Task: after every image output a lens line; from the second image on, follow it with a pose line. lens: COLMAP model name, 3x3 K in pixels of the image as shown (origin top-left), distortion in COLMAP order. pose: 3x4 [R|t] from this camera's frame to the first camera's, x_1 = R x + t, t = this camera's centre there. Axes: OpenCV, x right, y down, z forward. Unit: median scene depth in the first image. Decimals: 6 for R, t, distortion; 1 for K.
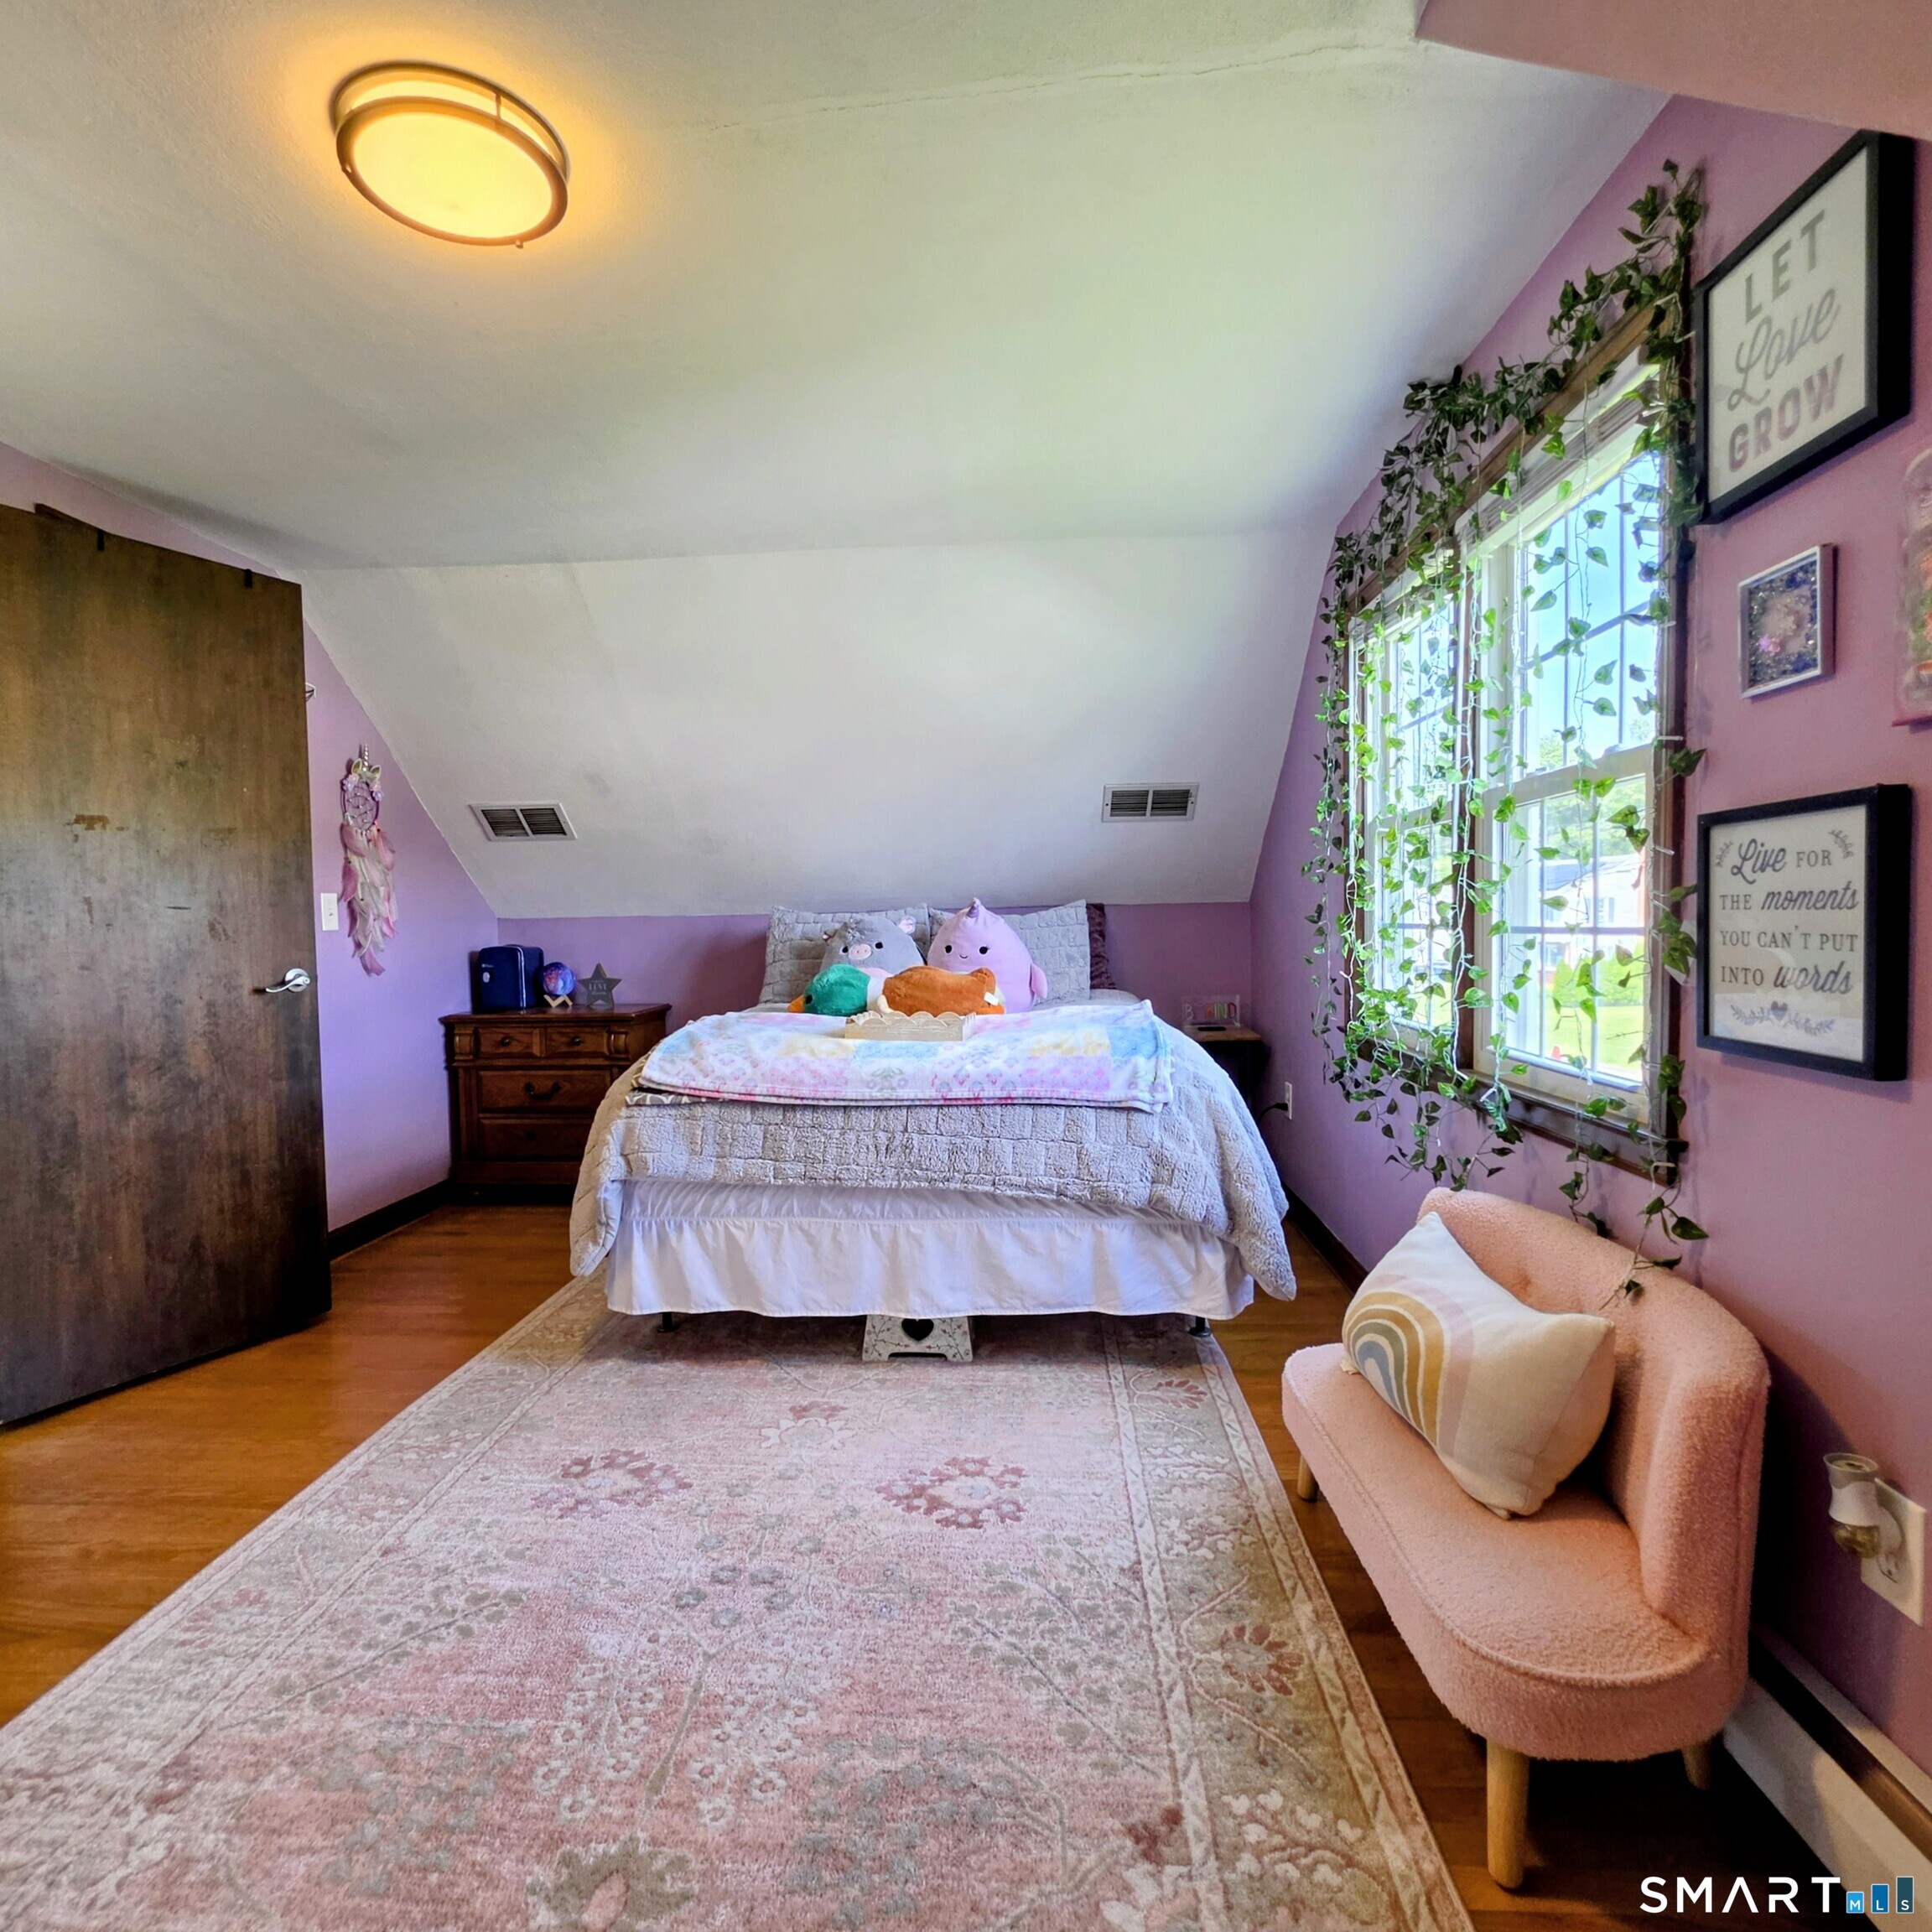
lens RADIAL K [[1059.3, 0, 957.9], [0, 1059.3, 975.5], [0, 0, 1]] dist [-0.011246, 0.004346]
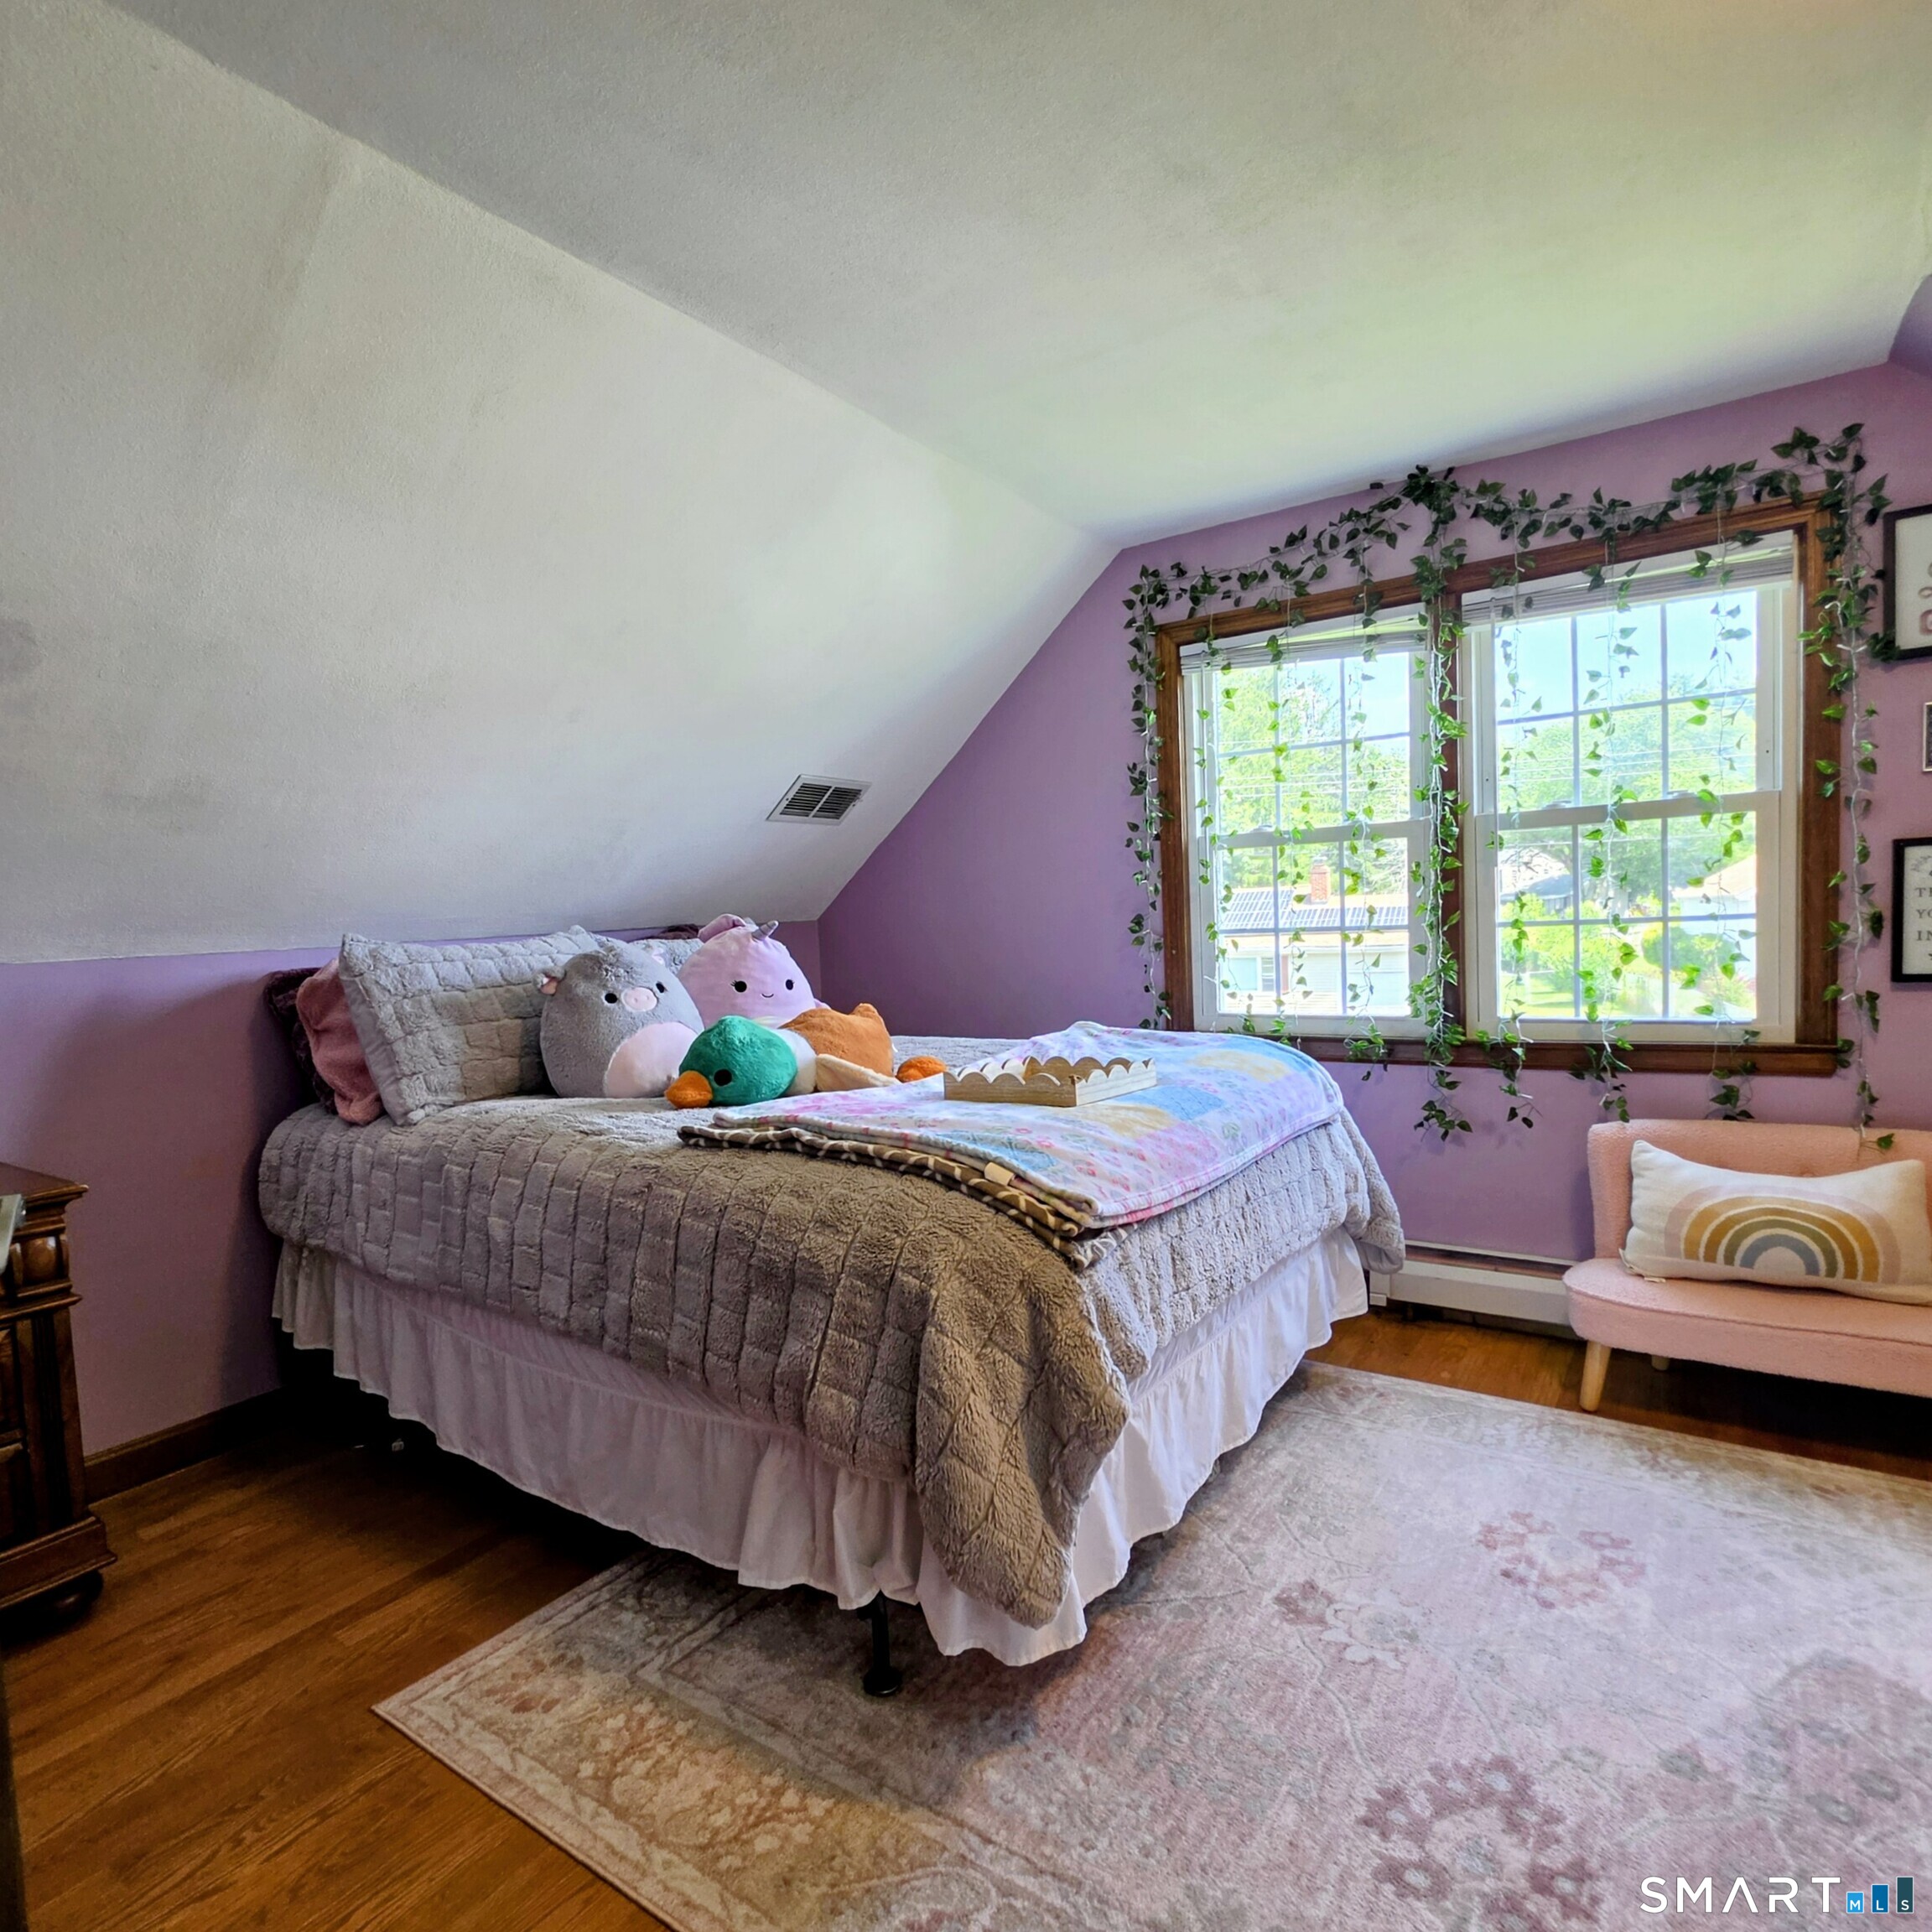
lens RADIAL K [[1101.2, 0, 964.2], [0, 1101.2, 995.2], [0, 0, 1]] dist [-0.001956, 0.000340]
pose [[0.518826, -0.066293, 0.852306, -0.767232], [0.079950, 0.996382, 0.028831, -0.039599], [-0.851133, 0.053183, 0.522249, 0.689560]]
